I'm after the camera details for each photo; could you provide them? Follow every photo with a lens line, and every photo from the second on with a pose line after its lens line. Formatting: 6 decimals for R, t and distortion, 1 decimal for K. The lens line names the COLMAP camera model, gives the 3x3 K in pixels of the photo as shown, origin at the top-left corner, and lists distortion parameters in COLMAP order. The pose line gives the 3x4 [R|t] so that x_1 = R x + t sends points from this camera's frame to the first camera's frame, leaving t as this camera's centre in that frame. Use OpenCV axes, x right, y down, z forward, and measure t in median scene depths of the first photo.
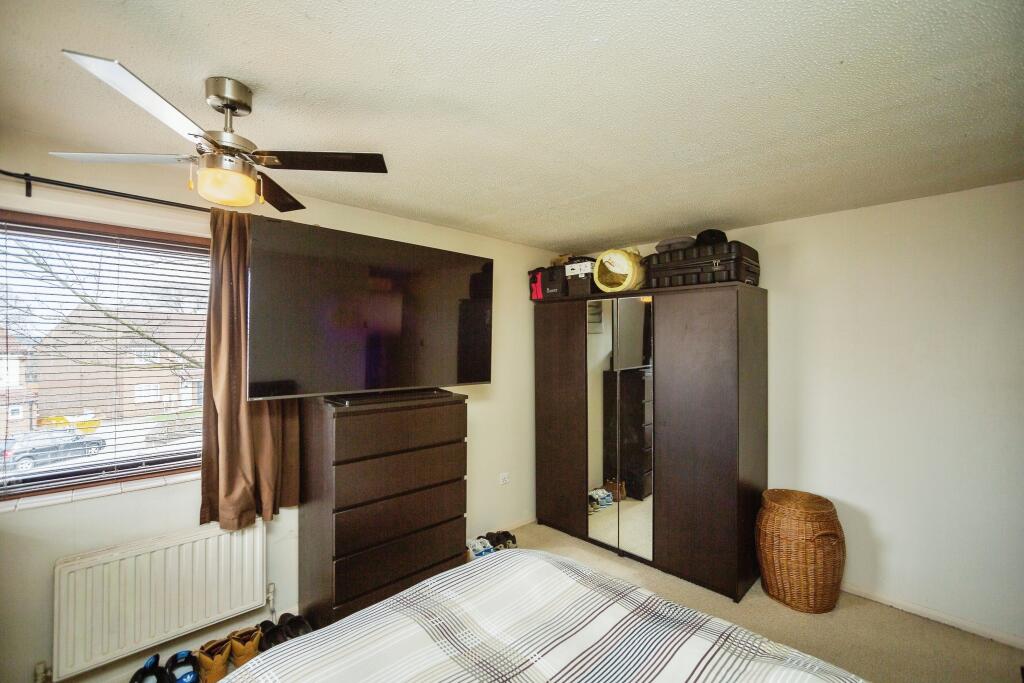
lens RADIAL K [[430.7, 0, 514.5], [0, 430.7, 319.6], [0, 0, 1]] dist [-0.001842, -0.000154]
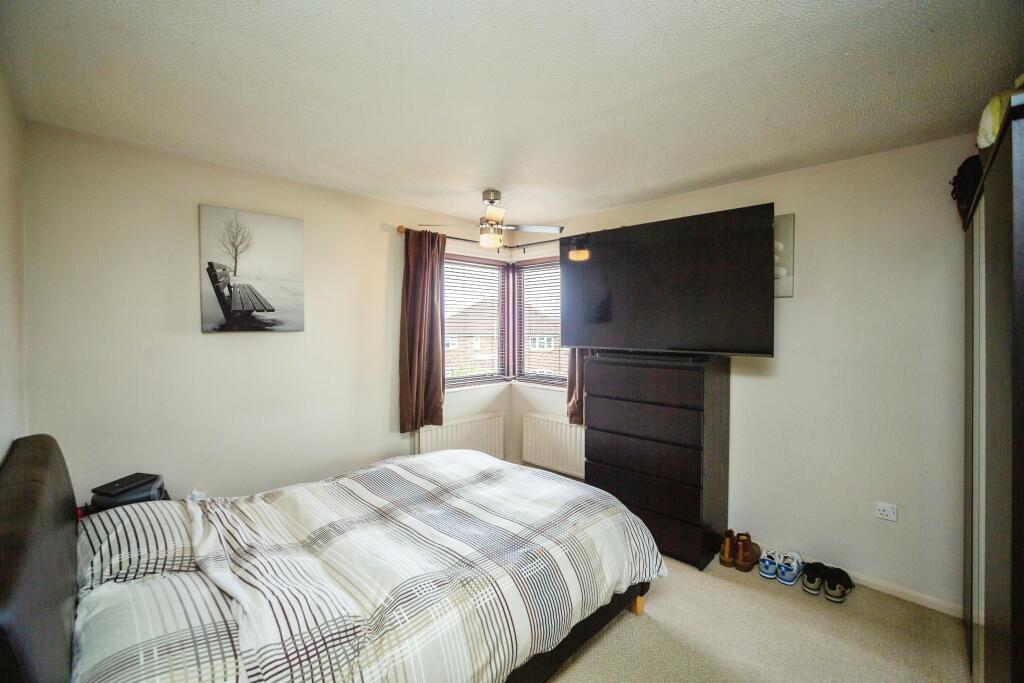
lens RADIAL K [[435.9, 0, 514.6], [0, 435.9, 334.6], [0, 0, 1]] dist [-0.043189, -0.000052]
pose [[0.017007, 0.001605, -0.999854, 1.073940], [0.049748, 0.998759, 0.002449, 0.124969], [0.998617, -0.049782, 0.016906, 0.779332]]
